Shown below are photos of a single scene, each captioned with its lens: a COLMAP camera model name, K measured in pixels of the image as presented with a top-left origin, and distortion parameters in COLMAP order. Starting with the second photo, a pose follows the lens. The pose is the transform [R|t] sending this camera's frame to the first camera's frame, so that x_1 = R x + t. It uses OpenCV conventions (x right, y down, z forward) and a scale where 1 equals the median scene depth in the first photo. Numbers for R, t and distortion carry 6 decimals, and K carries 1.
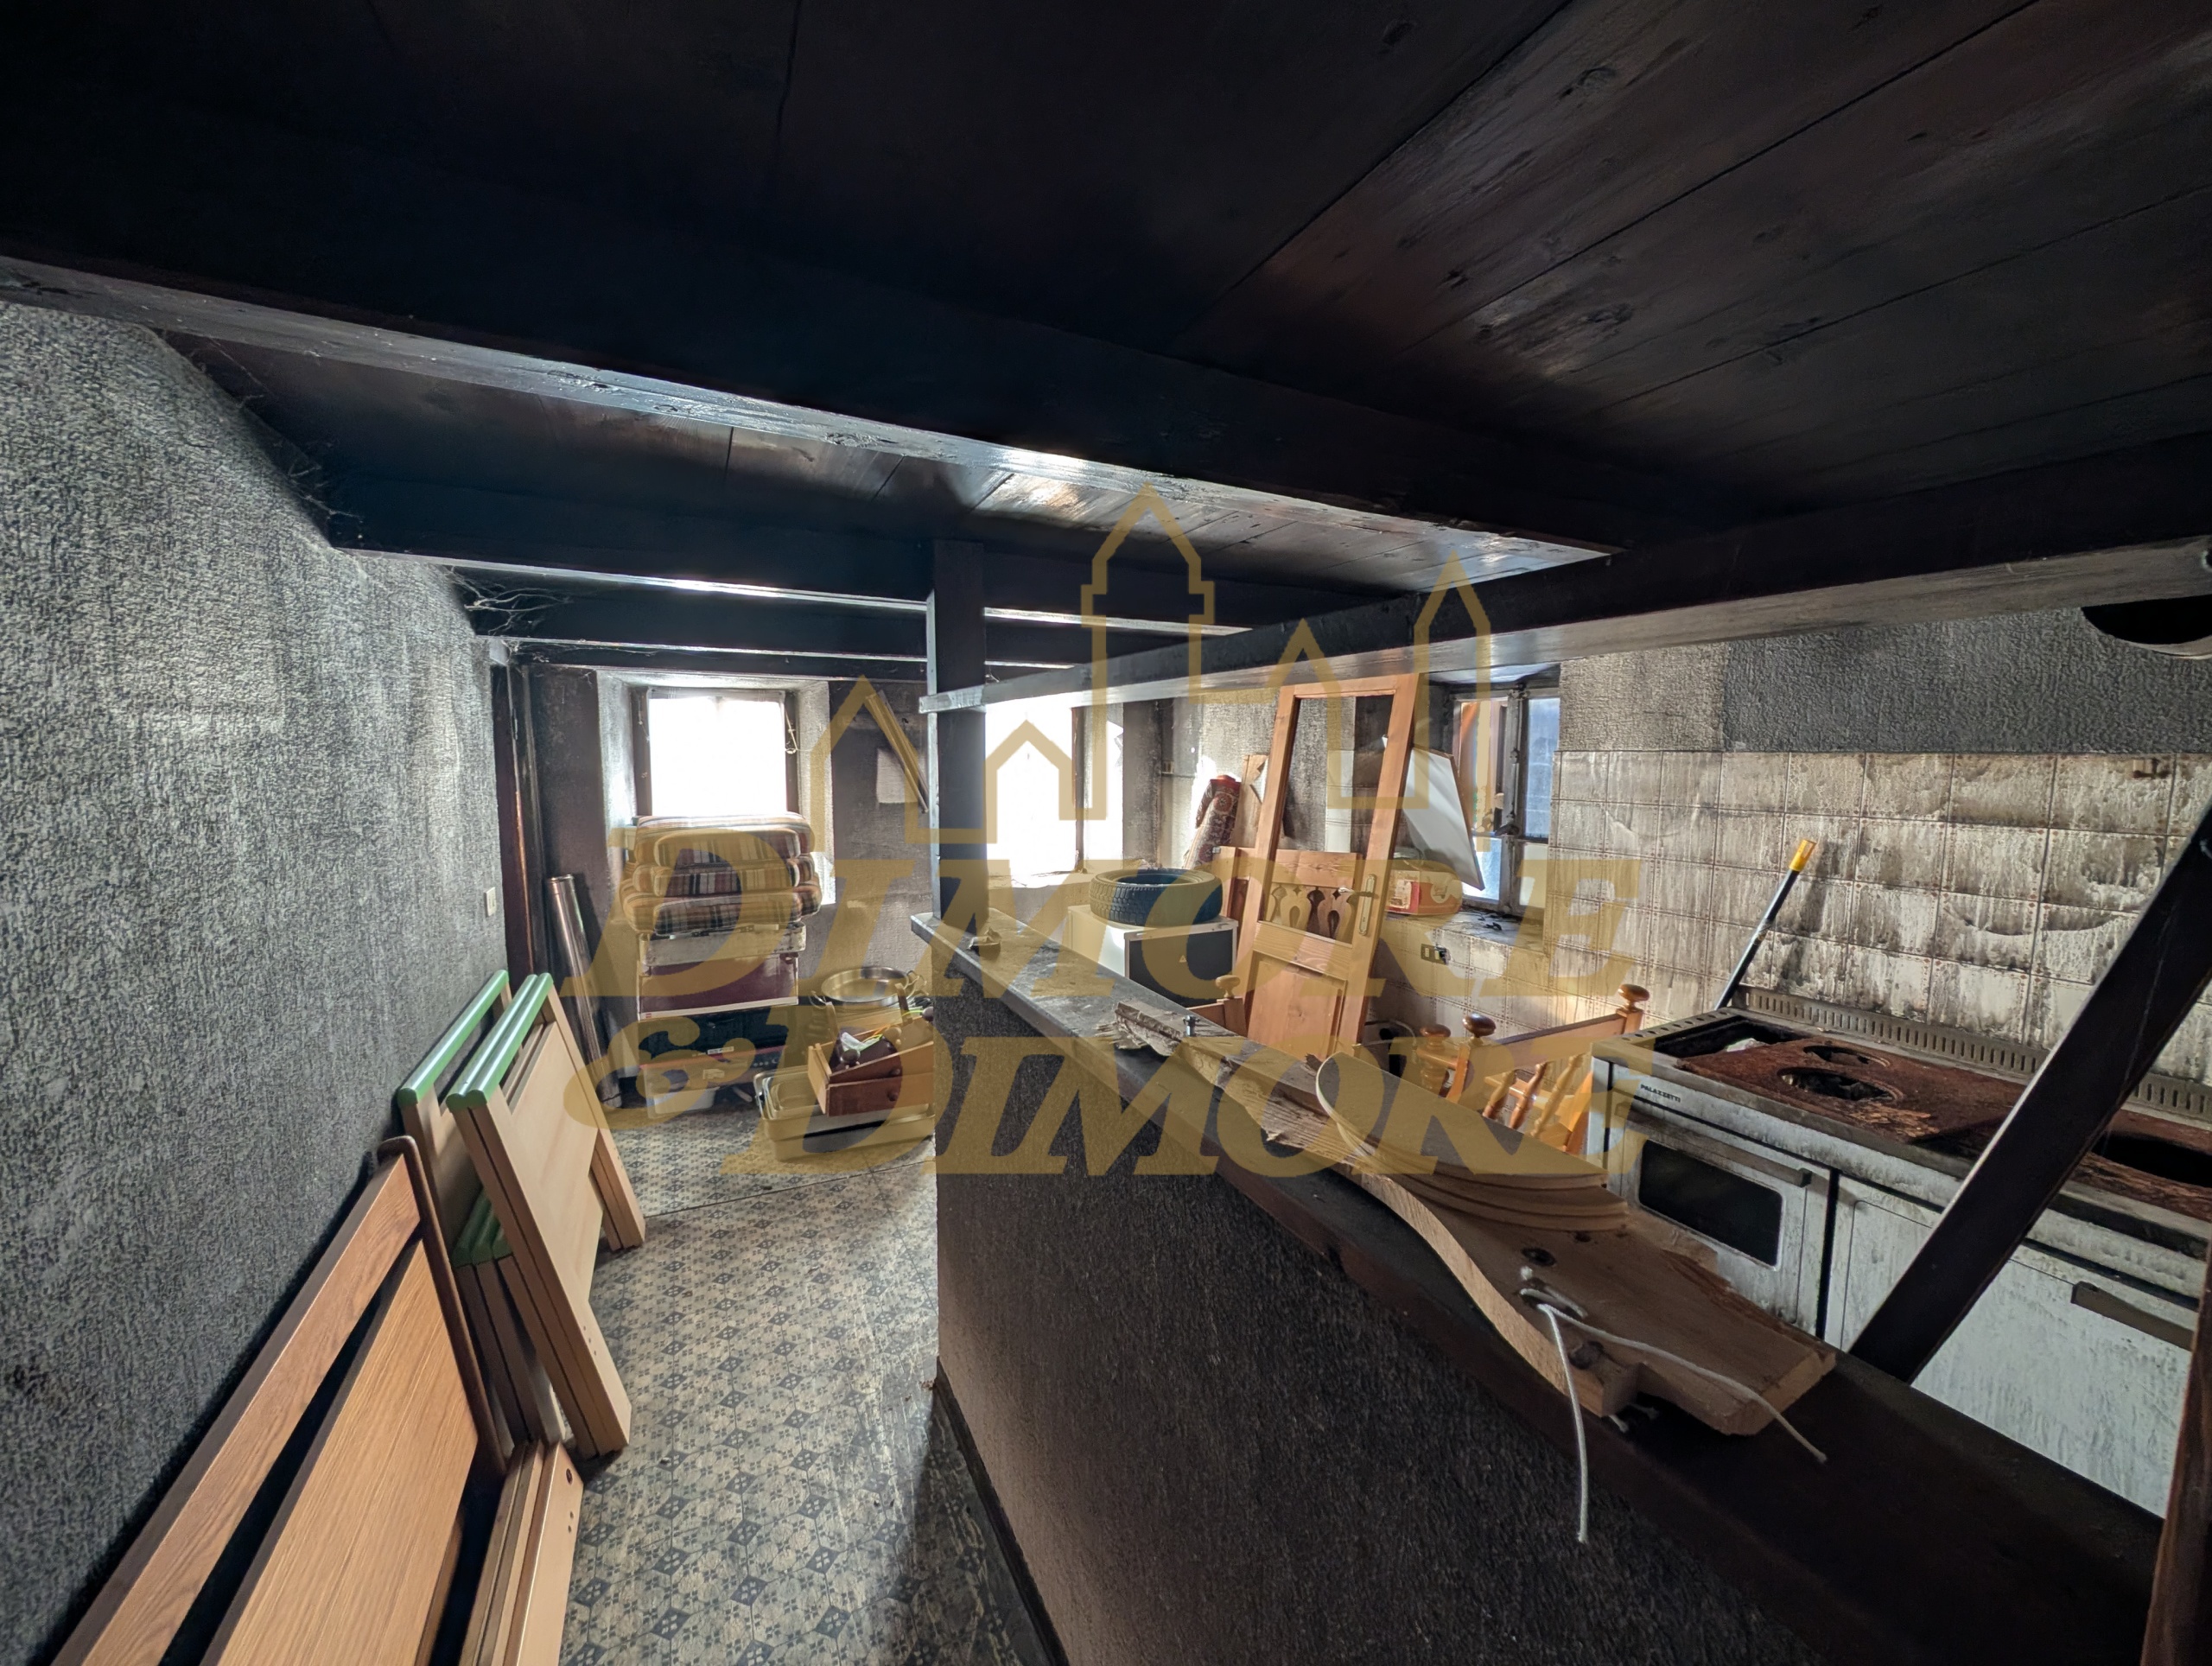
lens RADIAL K [[838.0, 0, 1107.2], [0, 838.0, 839.0], [0, 0, 1]] dist [0.002788, 0.000029]
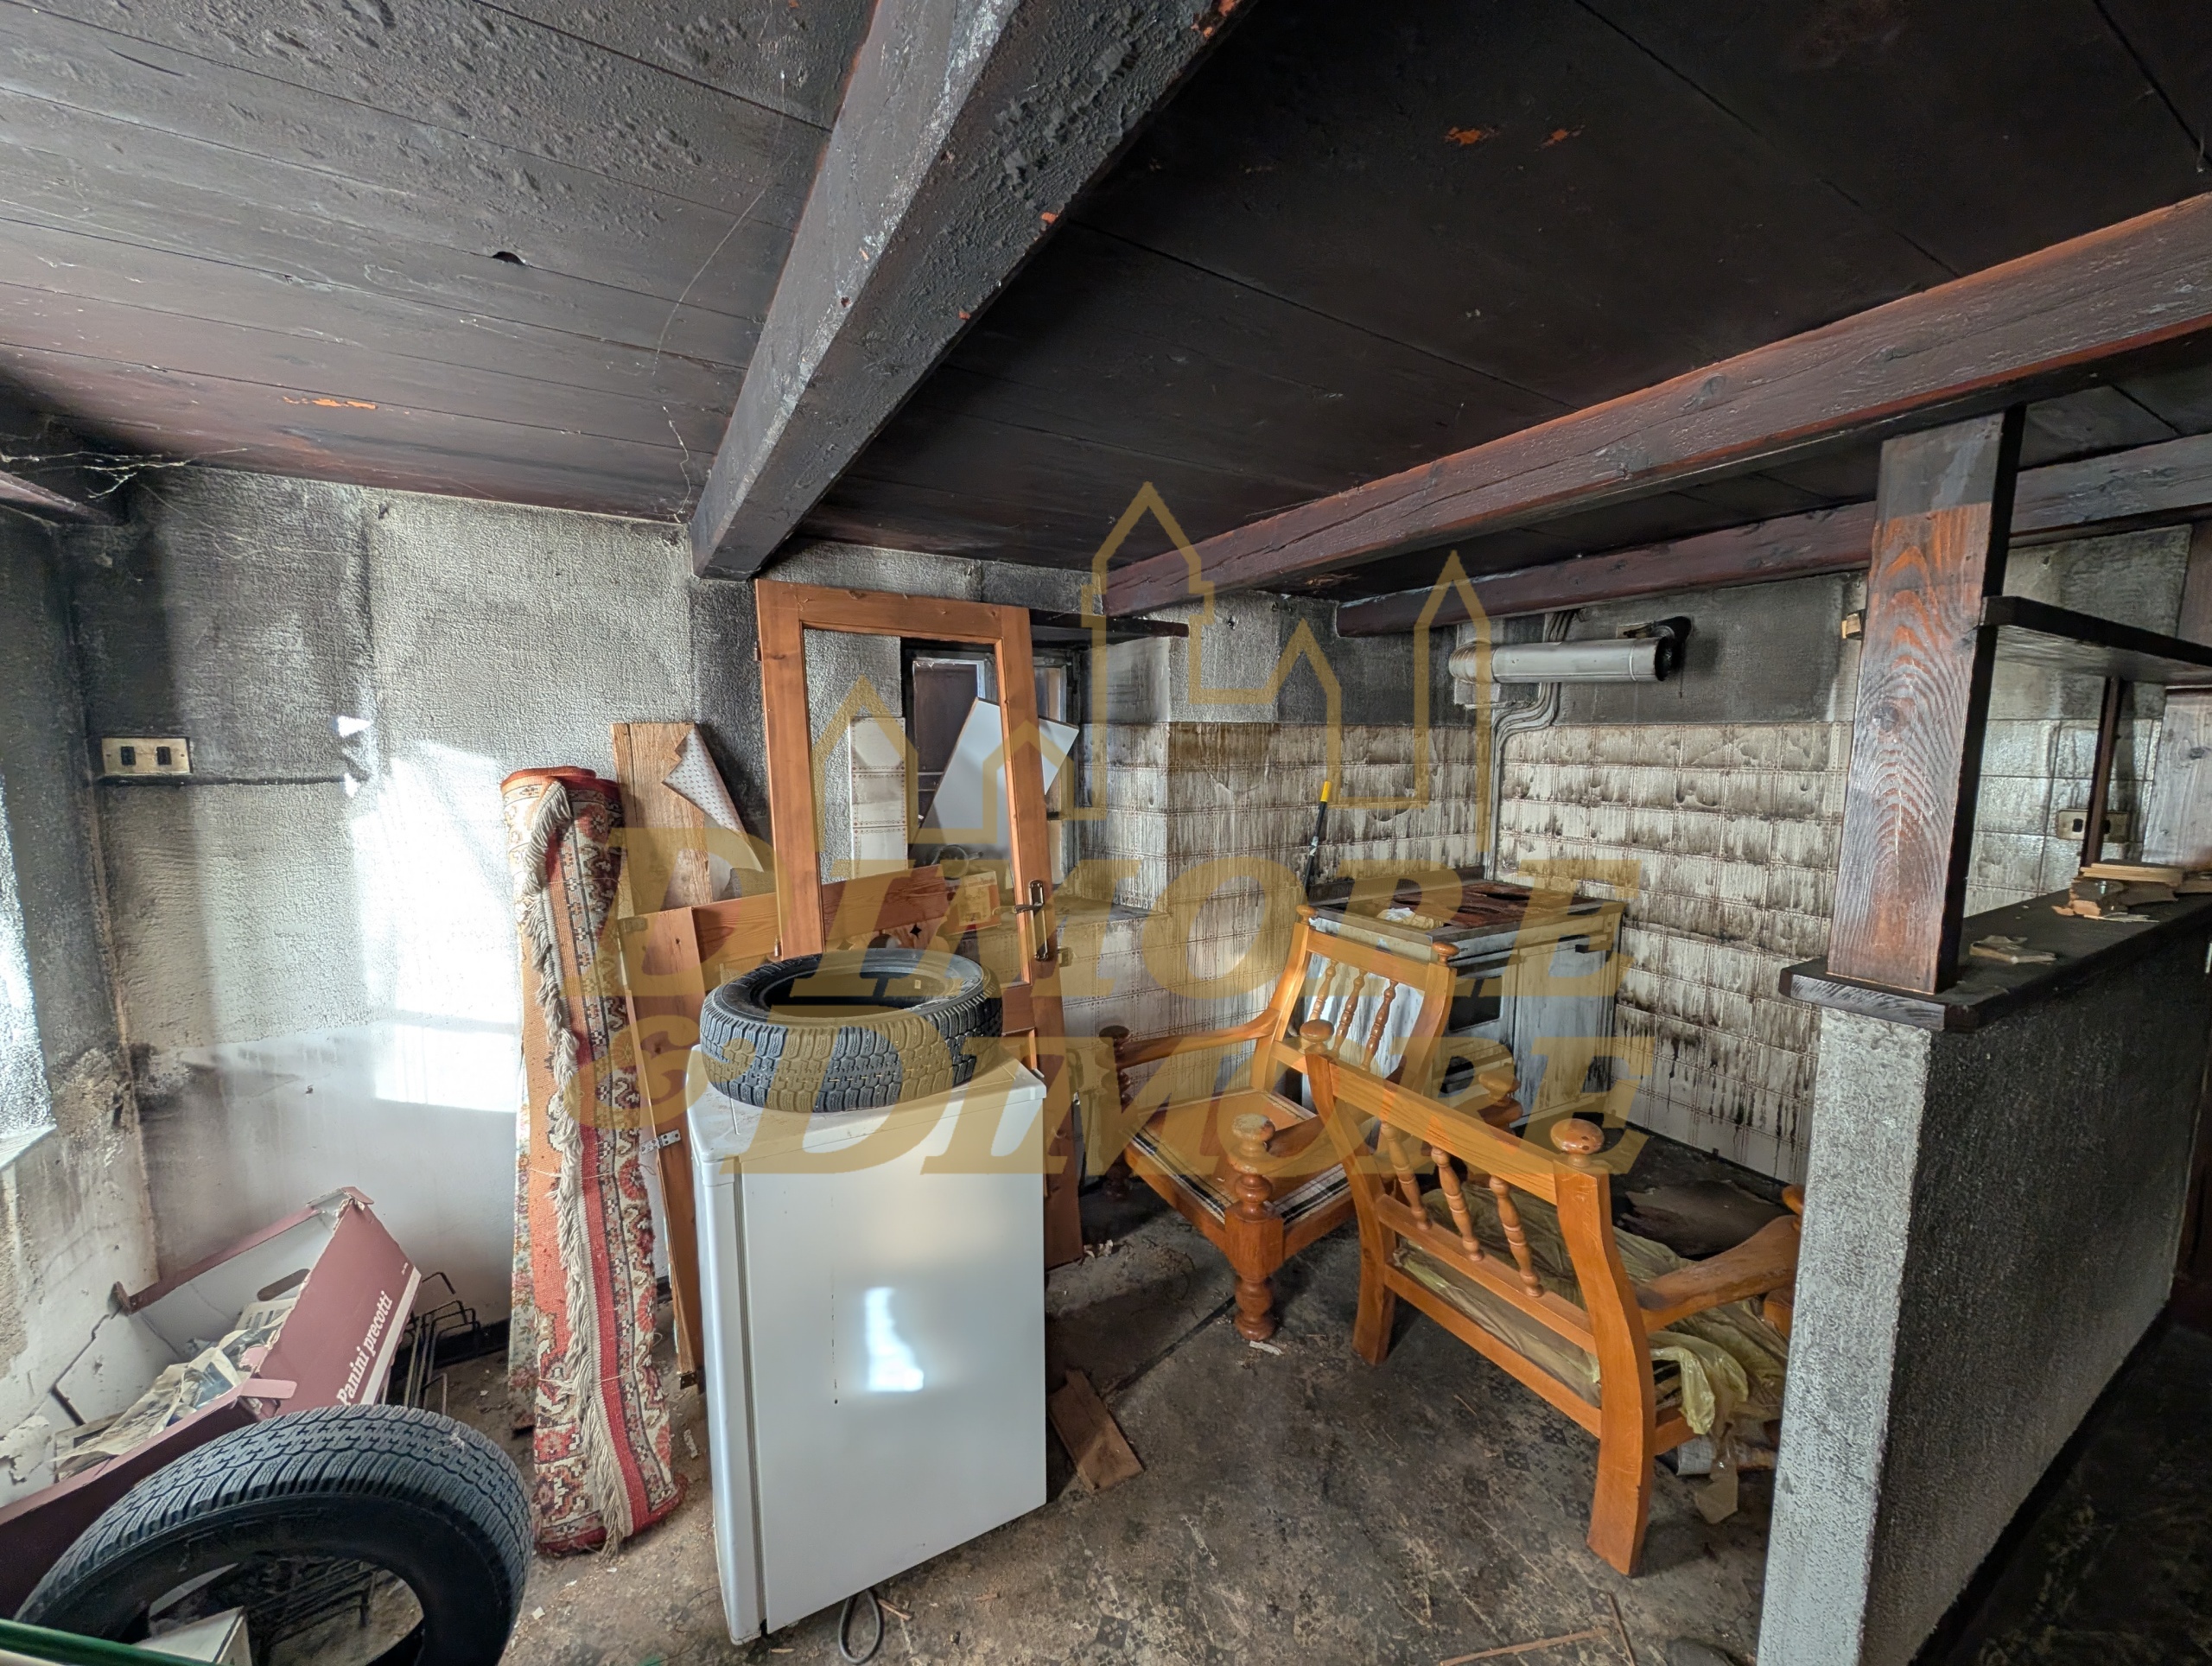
lens RADIAL K [[838.0, 0, 1106.1], [0, 838.0, 835.3], [0, 0, 1]] dist [0.002788, 0.000029]
pose [[-0.051168, -0.121886, 0.991224, -0.673839], [0.101846, 0.986713, 0.126589, -0.135694], [-0.993483, 0.107430, -0.038075, 1.456097]]
